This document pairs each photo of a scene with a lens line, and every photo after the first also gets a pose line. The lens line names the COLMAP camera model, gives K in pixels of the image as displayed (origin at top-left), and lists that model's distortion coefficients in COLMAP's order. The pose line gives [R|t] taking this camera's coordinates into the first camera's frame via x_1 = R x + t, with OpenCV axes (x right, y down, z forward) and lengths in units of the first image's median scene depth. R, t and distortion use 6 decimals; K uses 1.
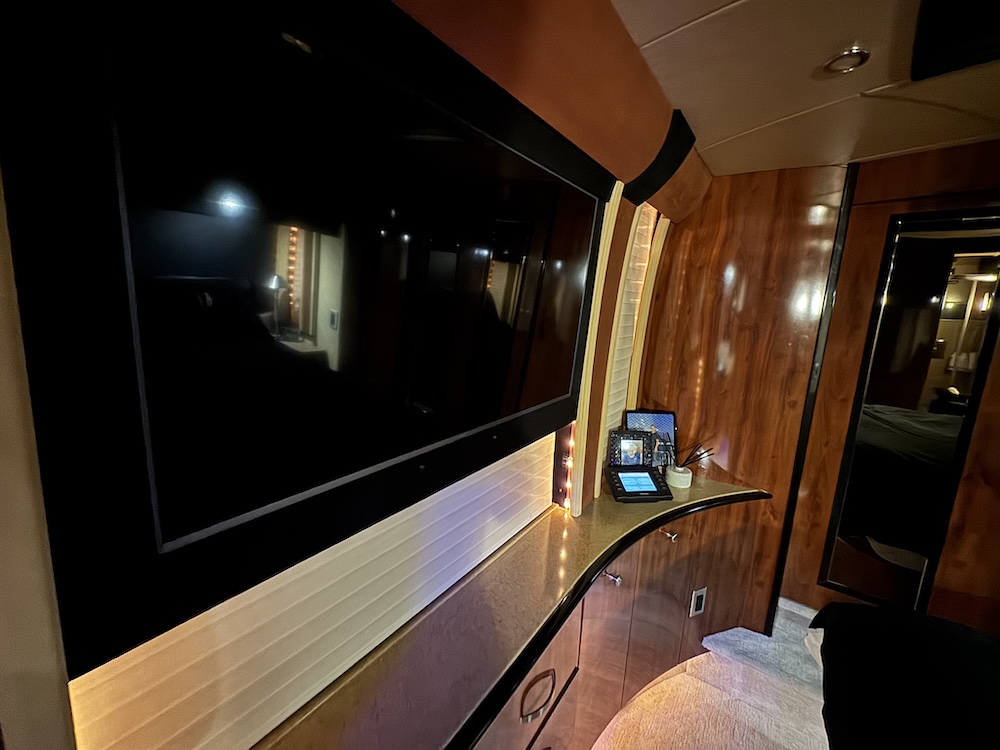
lens RADIAL K [[403.1, 0, 499.4], [0, 403.1, 372.7], [0, 0, 1]] dist [-0.001434, 0.000556]
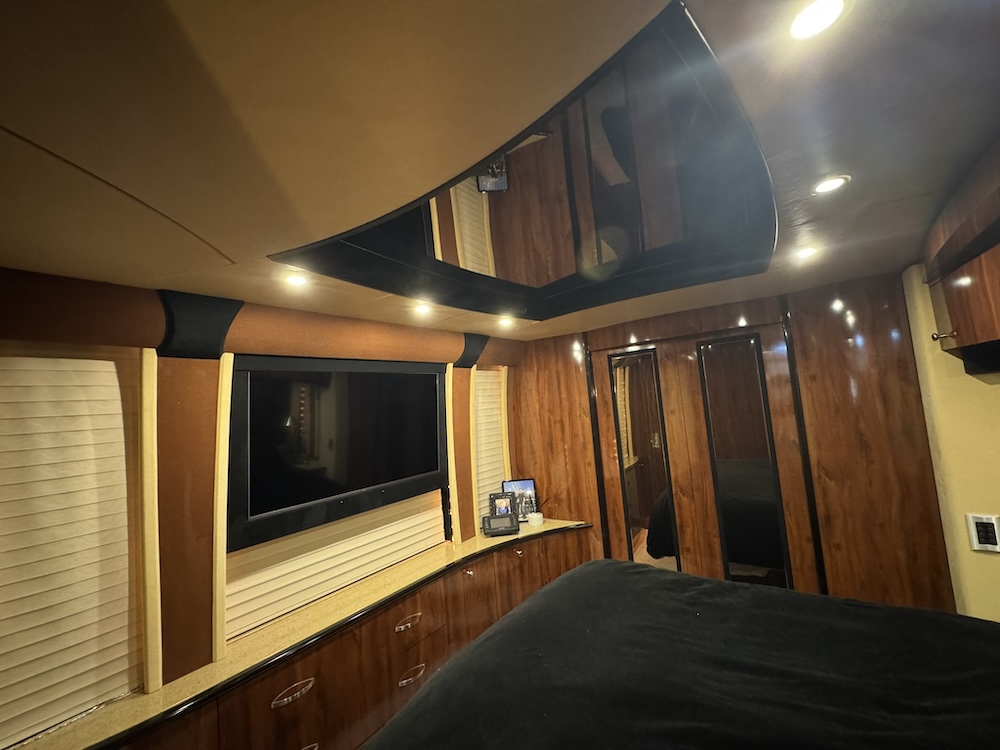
lens RADIAL K [[403.1, 0, 499.4], [0, 403.1, 372.7], [0, 0, 1]] dist [-0.001434, 0.000556]
pose [[0.992559, -0.120278, -0.018982, 0.383734], [0.111665, 0.961255, -0.252031, 0.082820], [0.048560, 0.248036, 0.967533, -0.645324]]
